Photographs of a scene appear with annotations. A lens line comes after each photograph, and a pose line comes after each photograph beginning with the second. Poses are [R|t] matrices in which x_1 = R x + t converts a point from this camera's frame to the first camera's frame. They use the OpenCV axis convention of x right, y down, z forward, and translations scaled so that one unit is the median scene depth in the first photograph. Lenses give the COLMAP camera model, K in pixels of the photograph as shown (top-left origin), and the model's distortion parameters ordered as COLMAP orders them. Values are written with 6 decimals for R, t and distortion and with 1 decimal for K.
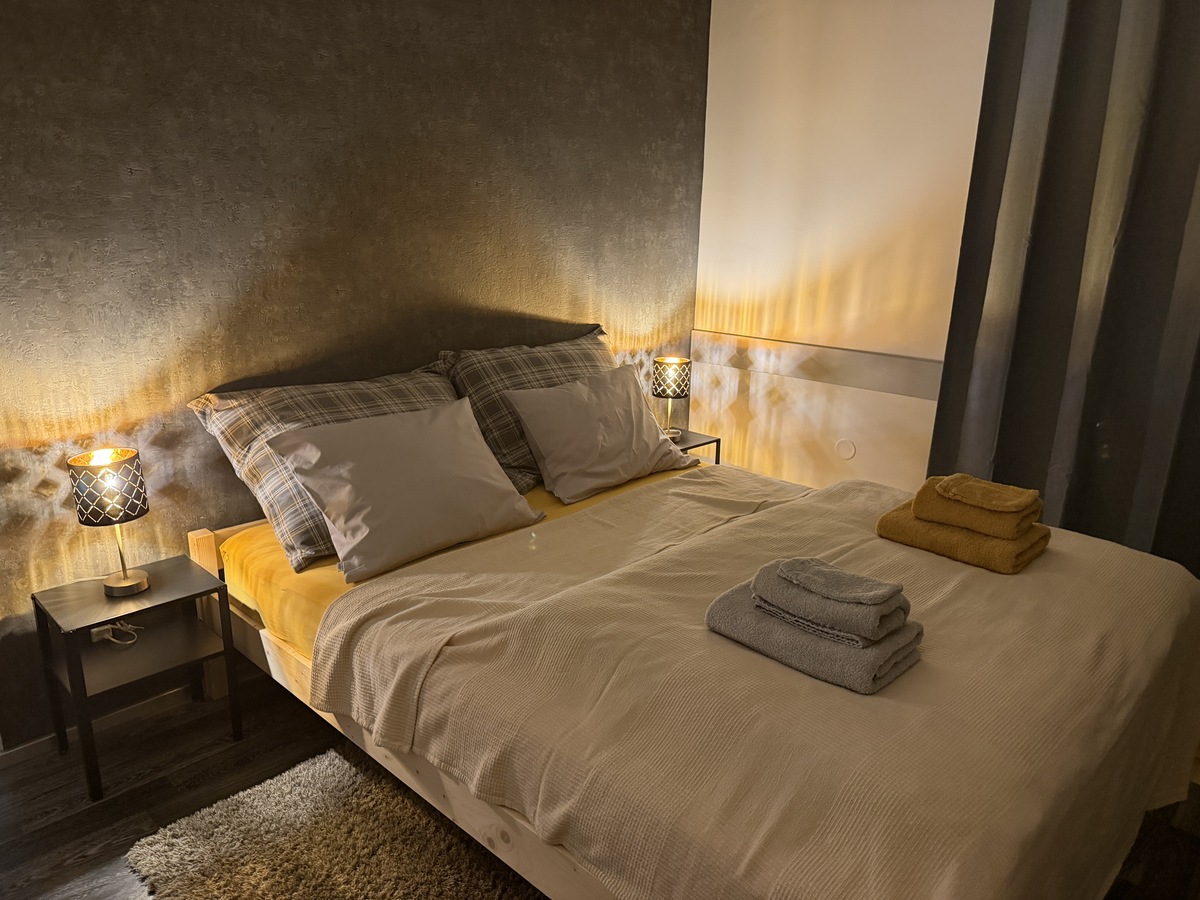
lens RADIAL K [[838.8, 0, 597.7], [0, 838.8, 457.7], [0, 0, 1]] dist [0.075623, -0.112363]
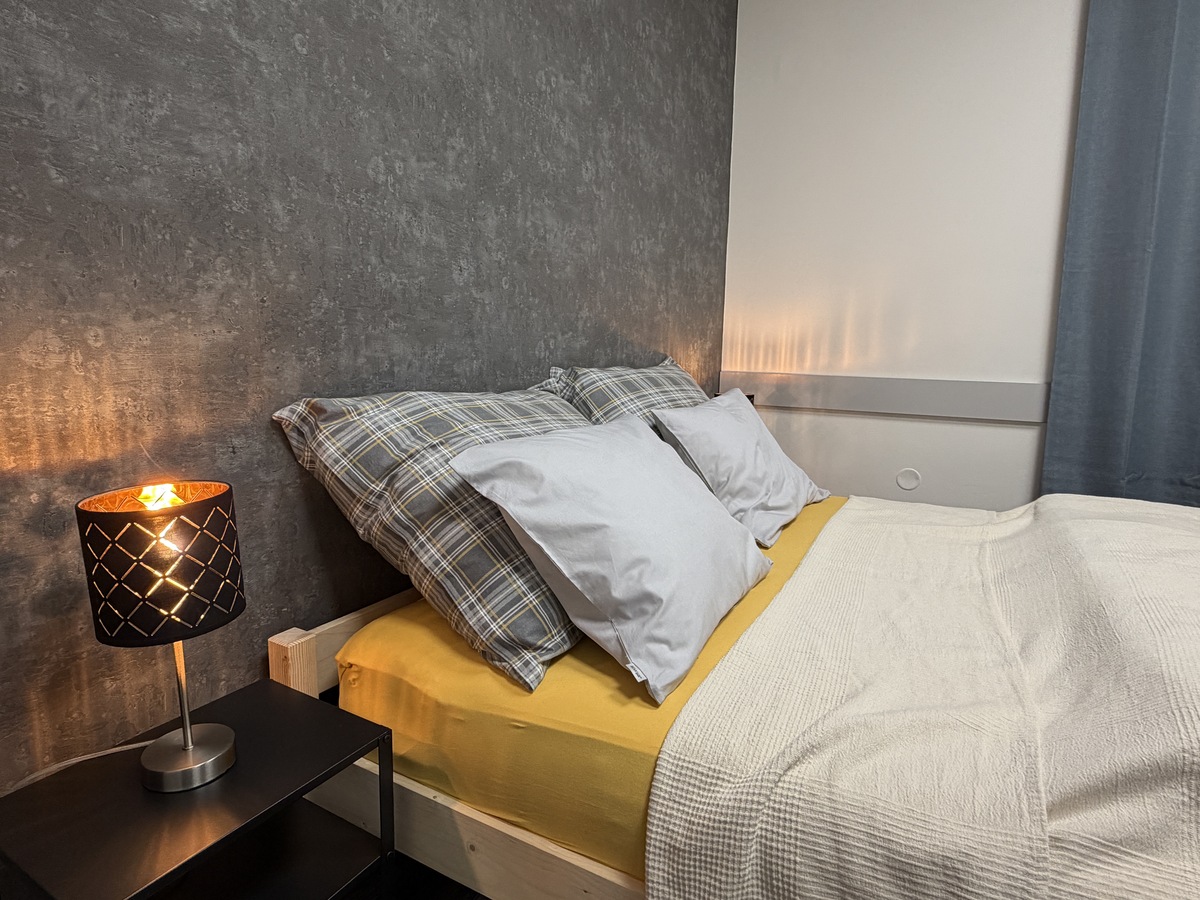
lens RADIAL K [[662.0, 0, 592.7], [0, 662.0, 453.2], [0, 0, 1]] dist [0.005182, 0.000378]
pose [[0.967109, -0.039427, 0.251290, -0.371114], [0.068723, 0.991675, -0.108892, 0.027859], [-0.244904, 0.122579, 0.961767, 0.487416]]
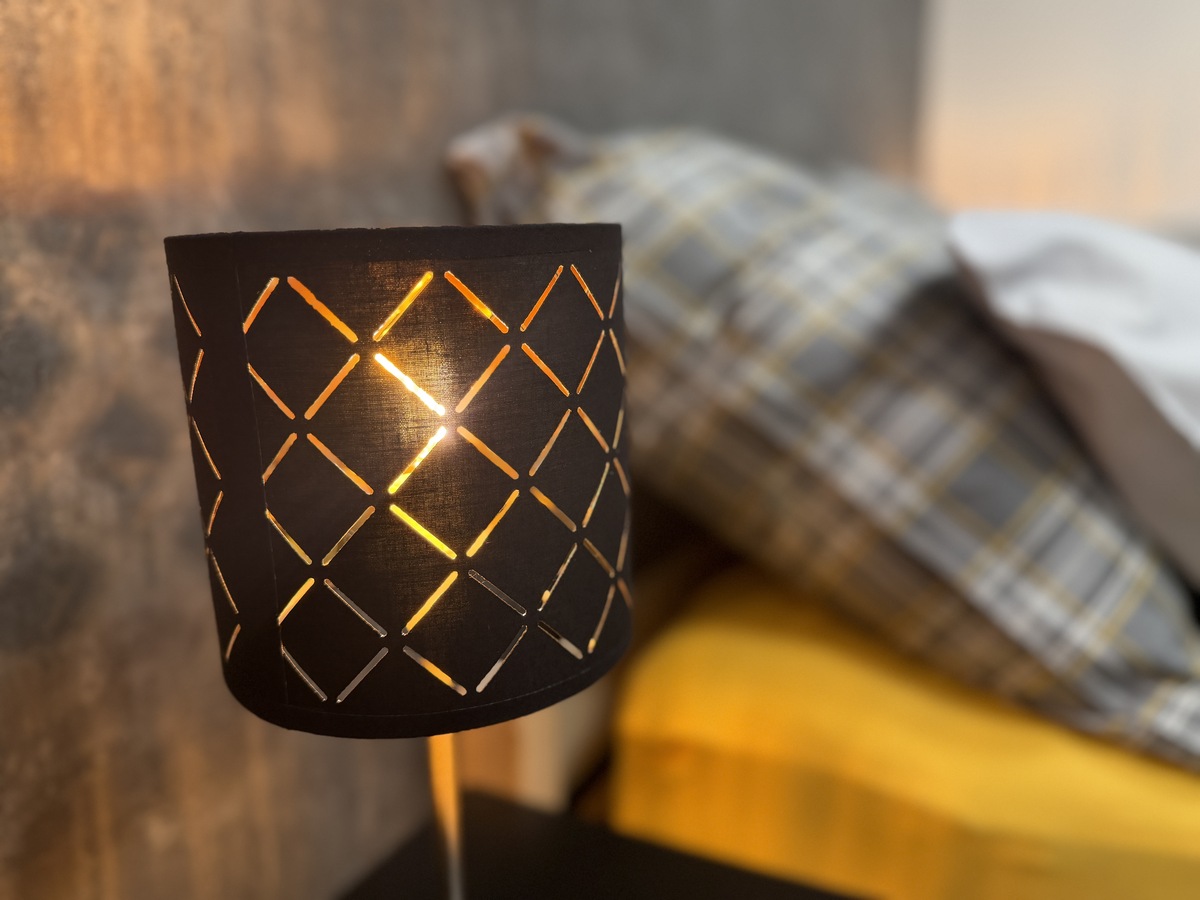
lens RADIAL K [[950.4, 0, 600.0], [0, 950.4, 450.0], [0, 0, 1]] dist [-0.002509, -0.004057]
pose [[0.952246, -0.083102, 0.293807, -0.509471], [0.105945, 0.992395, -0.062677, 0.041704], [-0.286363, 0.090811, 0.953808, 0.710961]]
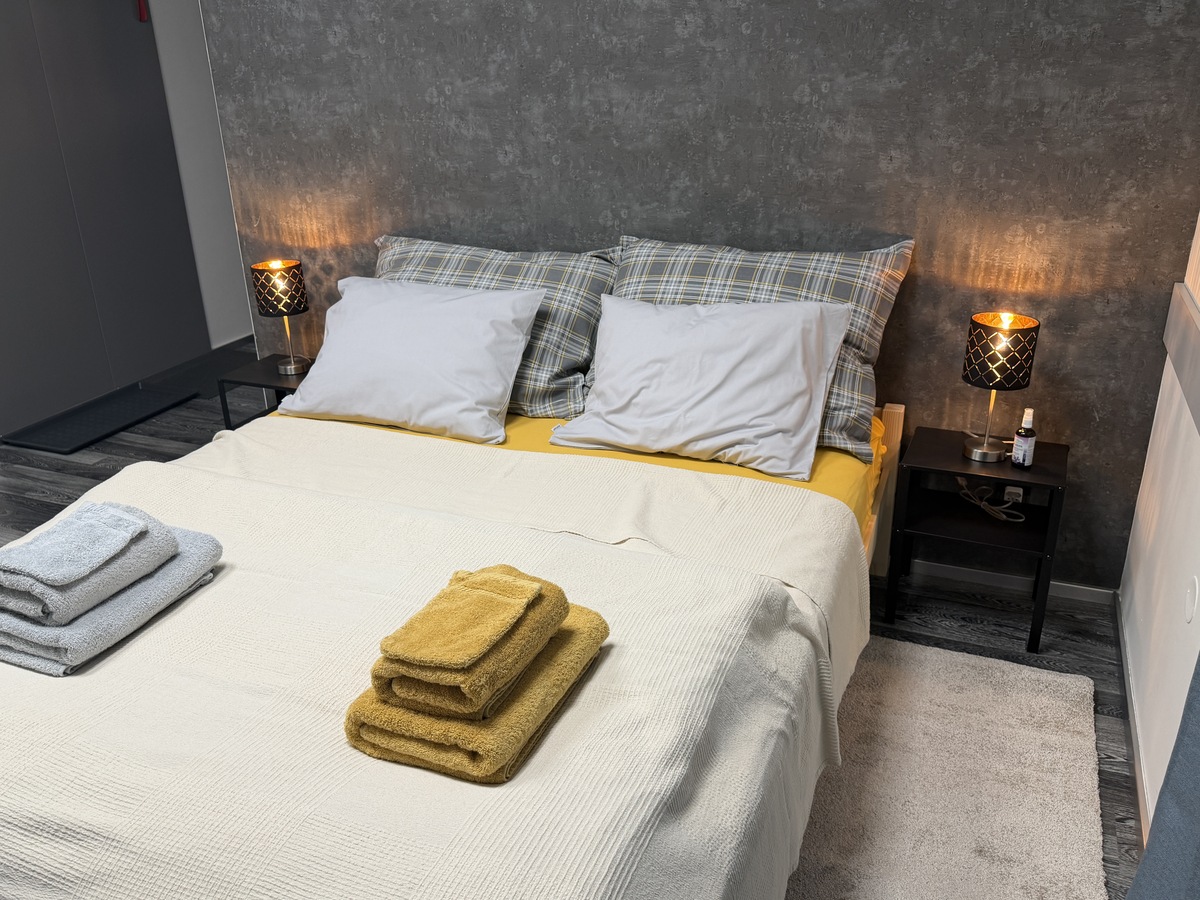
lens RADIAL K [[985.5, 0, 600.0], [0, 985.5, 450.0], [0, 0, 1]] dist [0.192482, -0.415156]
pose [[0.370141, 0.340000, -0.864520, 0.883527], [-0.230866, 0.935088, 0.268909, -0.225416], [0.899831, 0.100054, 0.424609, 0.694791]]
